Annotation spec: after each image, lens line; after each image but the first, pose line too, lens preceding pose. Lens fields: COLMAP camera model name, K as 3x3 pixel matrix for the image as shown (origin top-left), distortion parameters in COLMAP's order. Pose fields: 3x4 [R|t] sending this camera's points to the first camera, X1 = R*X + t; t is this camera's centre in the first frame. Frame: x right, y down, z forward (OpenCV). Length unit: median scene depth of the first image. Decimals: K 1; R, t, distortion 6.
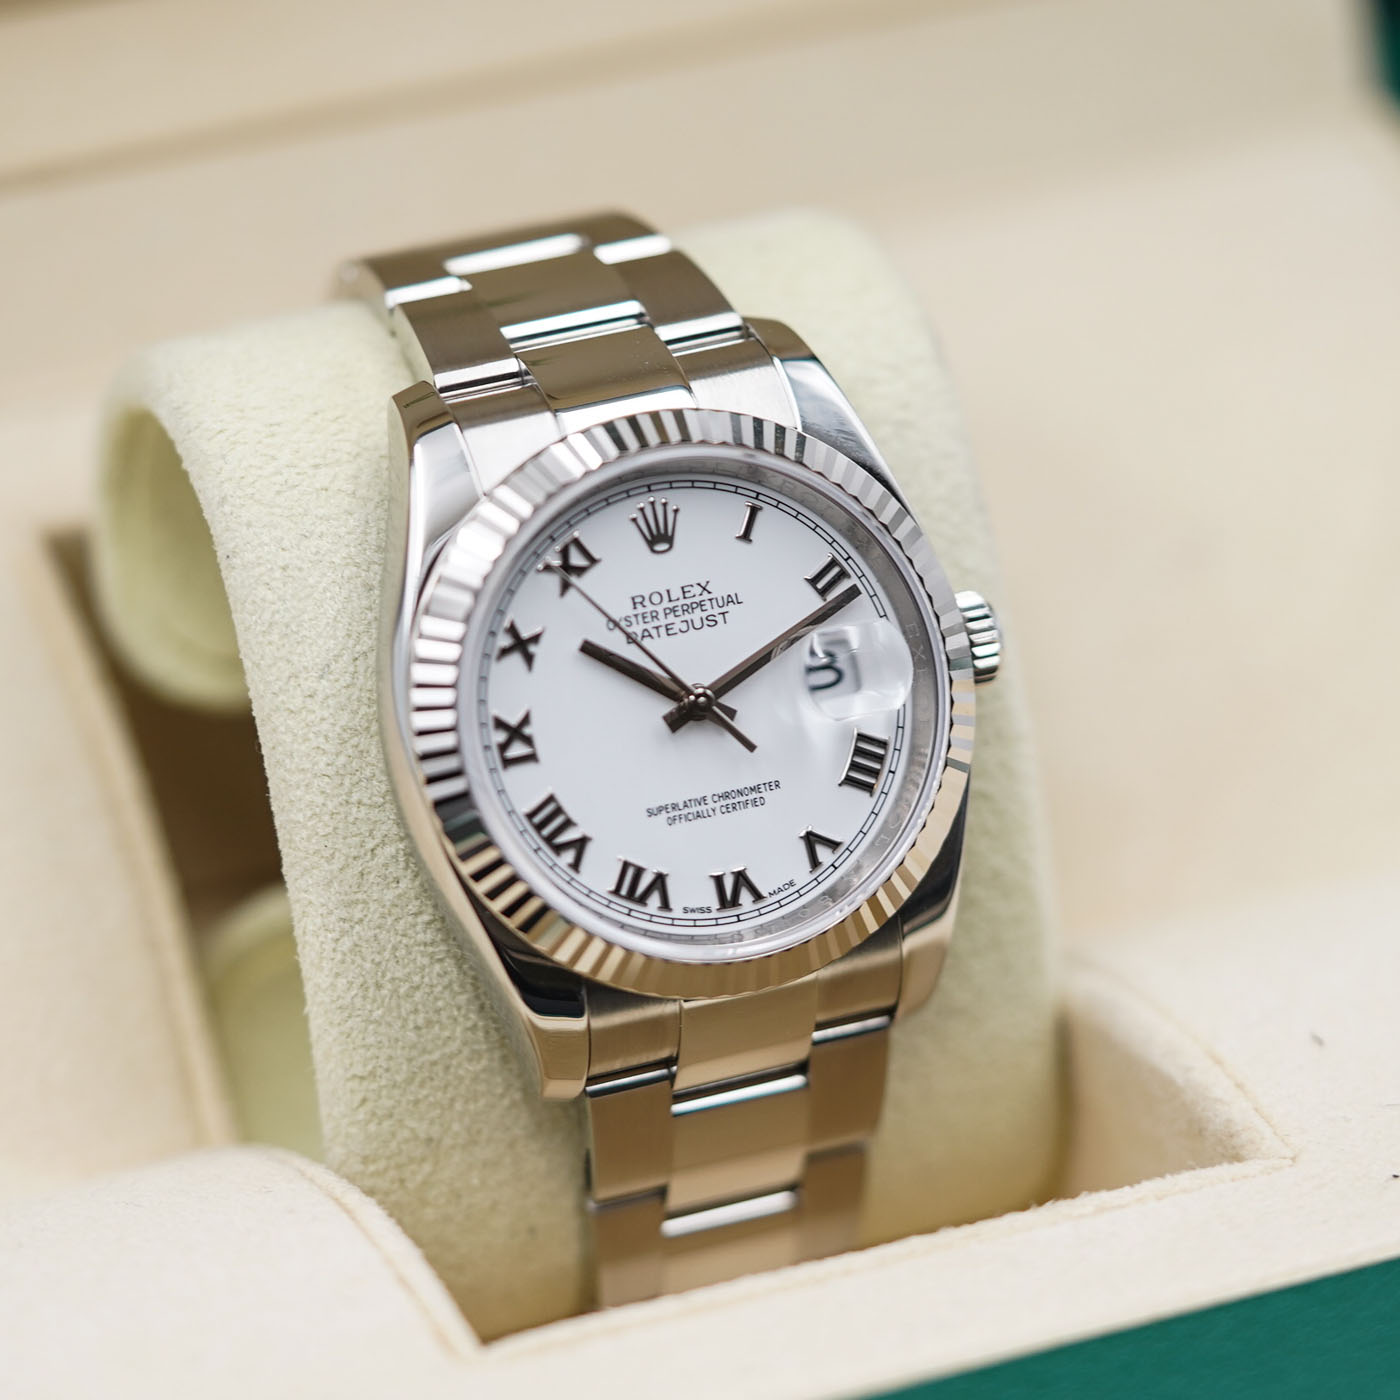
lens RADIAL K [[8641.2, 0, 704.0], [0, 8641.2, 704.0], [0, 0, 1]] dist [0.191840, 0.000000]
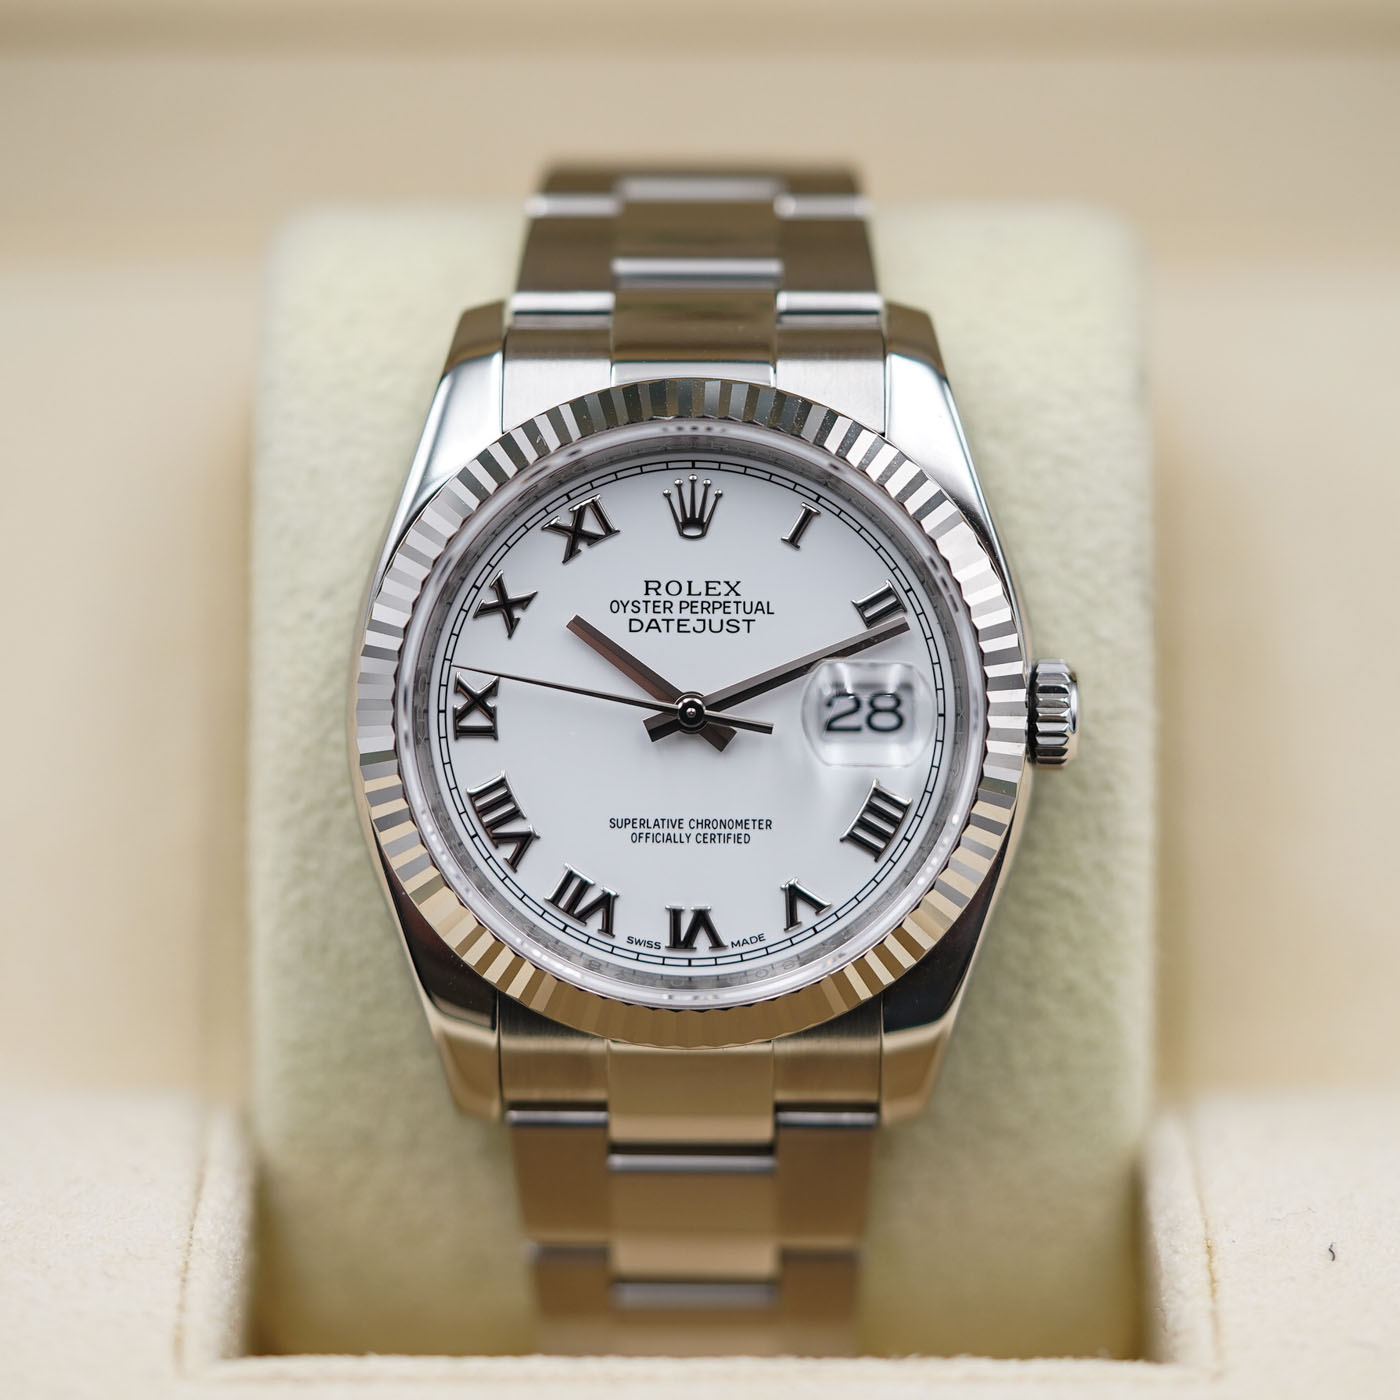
lens RADIAL K [[8641.2, 0, 701.7], [0, 8641.2, 691.2], [0, 0, 1]] dist [0.191840, 0.000000]
pose [[0.922023, 0.207110, -0.327076, 0.287010], [-0.208118, 0.977569, 0.032331, -0.030926], [0.326435, 0.038261, 0.944445, 0.167385]]
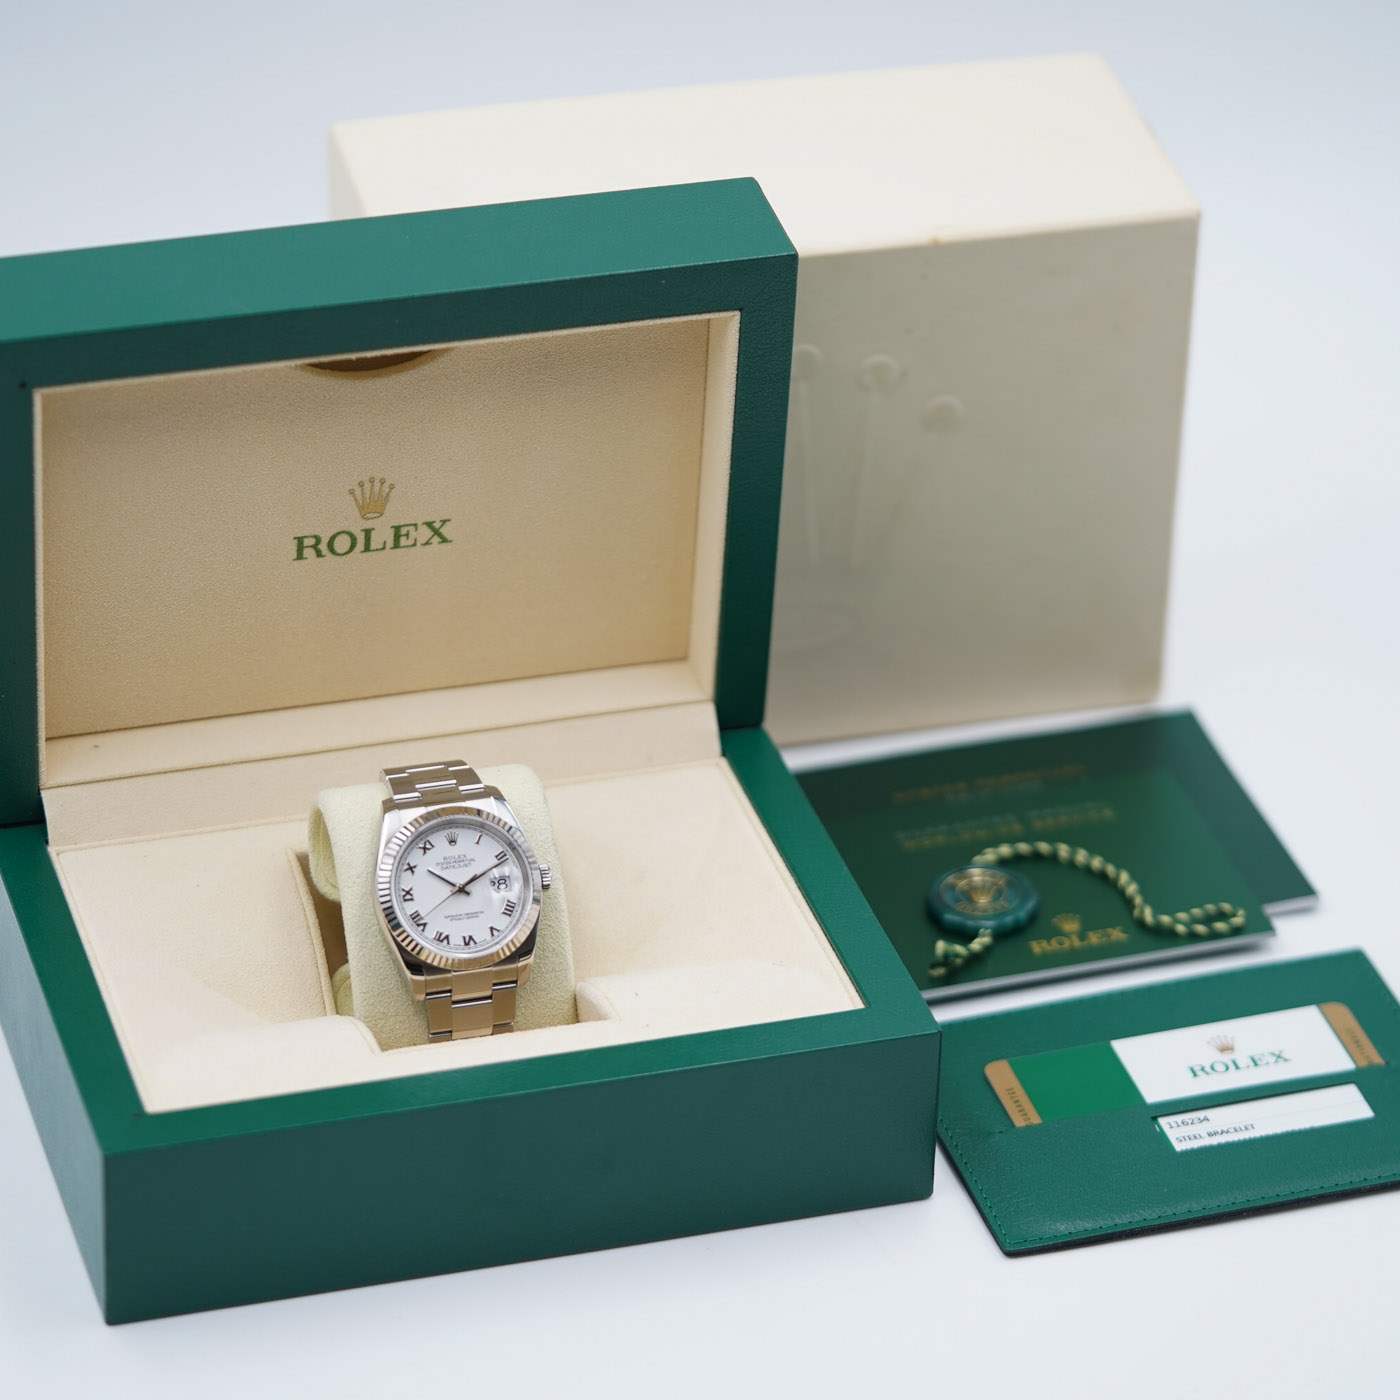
lens RADIAL K [[8641.2, 0, 699.4], [0, 8641.2, 699.7], [0, 0, 1]] dist [0.191840, 0.000000]
pose [[0.992580, 0.029588, -0.117943, 0.512783], [-0.047191, 0.987653, -0.149378, 0.449071], [0.112066, 0.153835, 0.981721, -2.487403]]
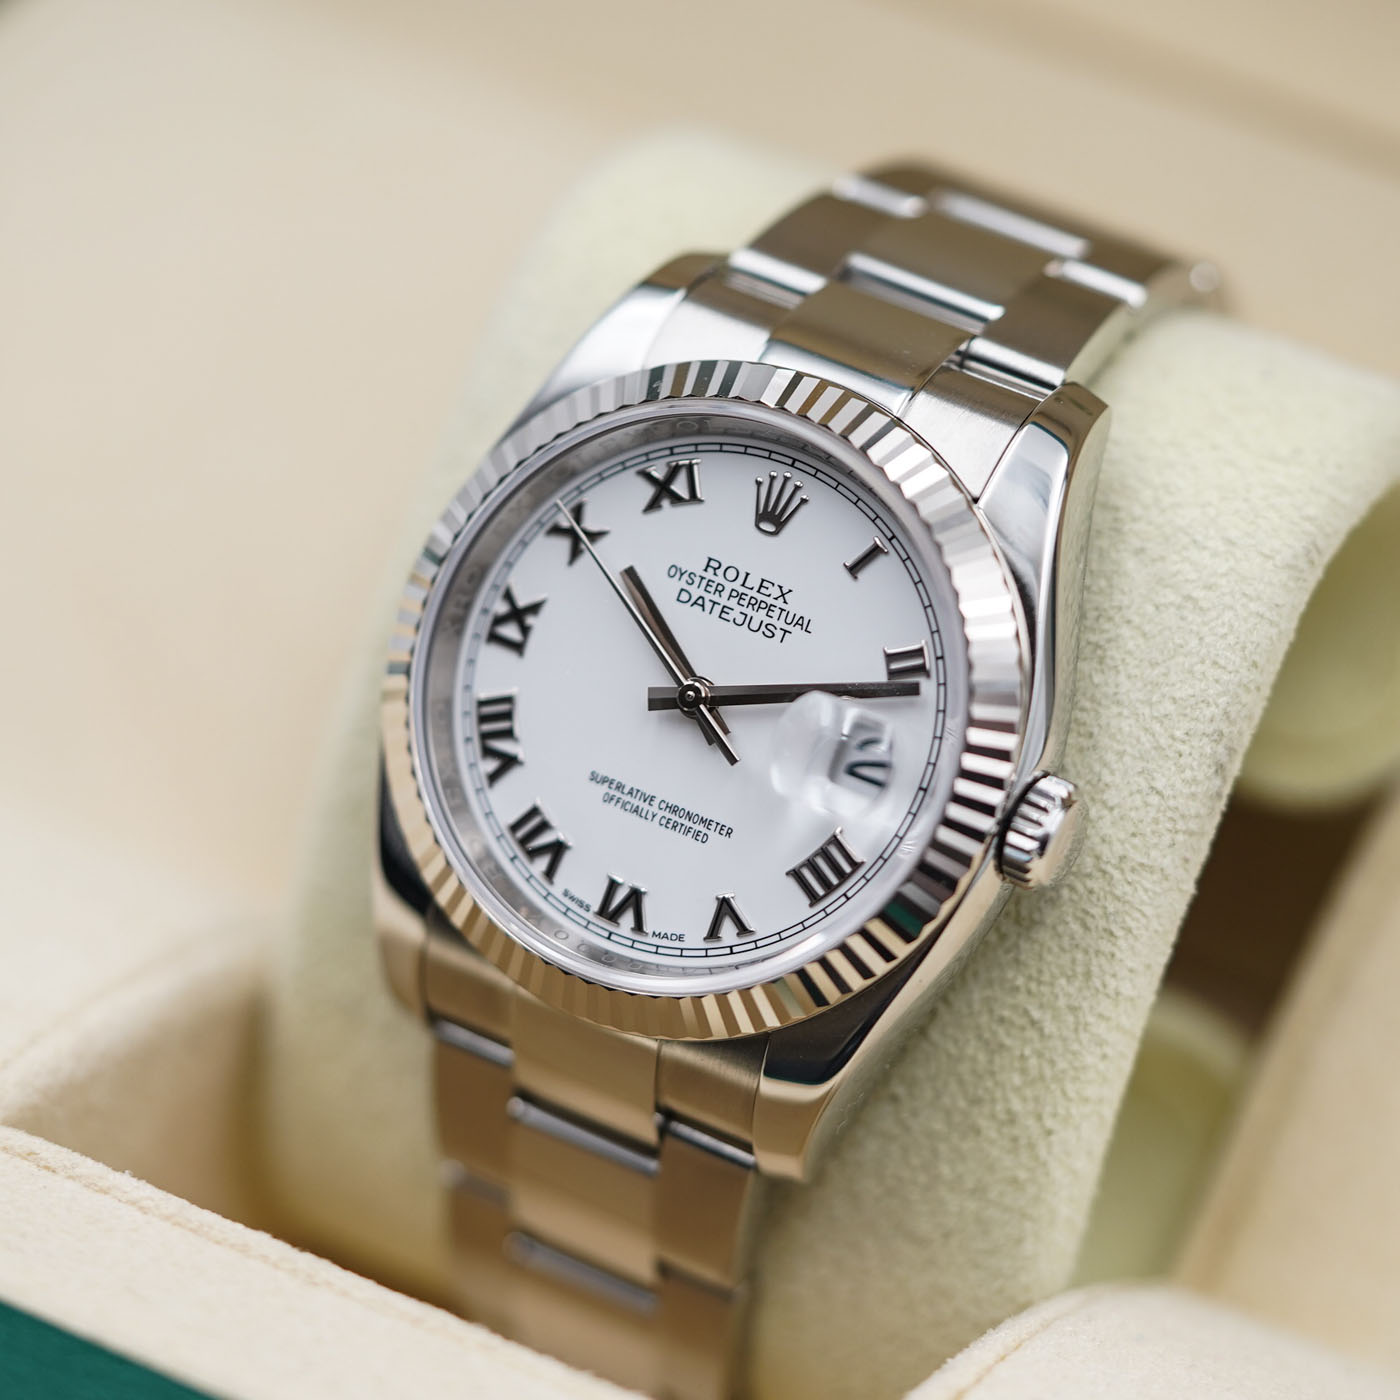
lens RADIAL K [[8641.2, 0, 696.5], [0, 8641.2, 707.8], [0, 0, 1]] dist [0.191840, 0.000000]
pose [[0.618486, 0.485989, -0.617486, 0.531602], [-0.513793, 0.844669, 0.150168, -0.128656], [0.594552, 0.224384, 0.772114, 0.331719]]
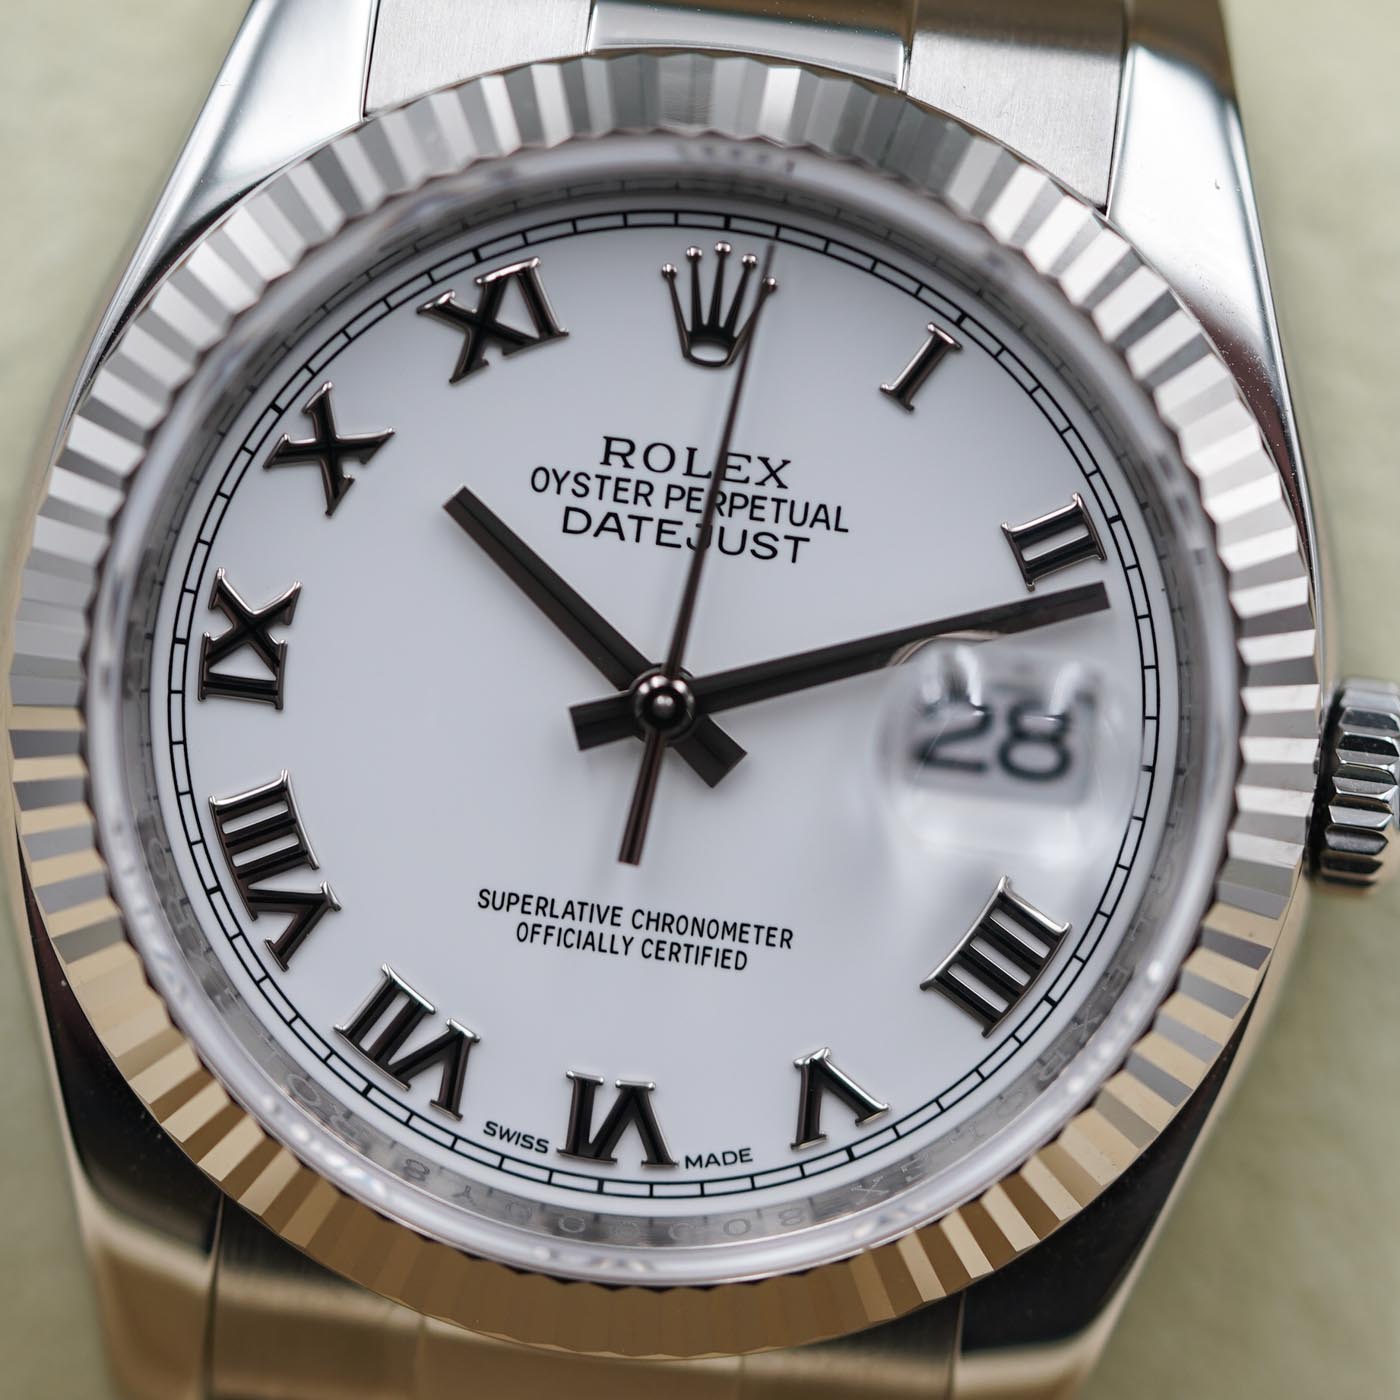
lens RADIAL K [[8641.2, 0, 688.0], [0, 8641.2, 692.9], [0, 0, 1]] dist [0.191840, 0.000000]
pose [[0.891947, 0.336855, -0.301594, 0.135608], [-0.327302, 0.941240, 0.083311, -0.038603], [0.311936, 0.024404, 0.949790, 0.570387]]
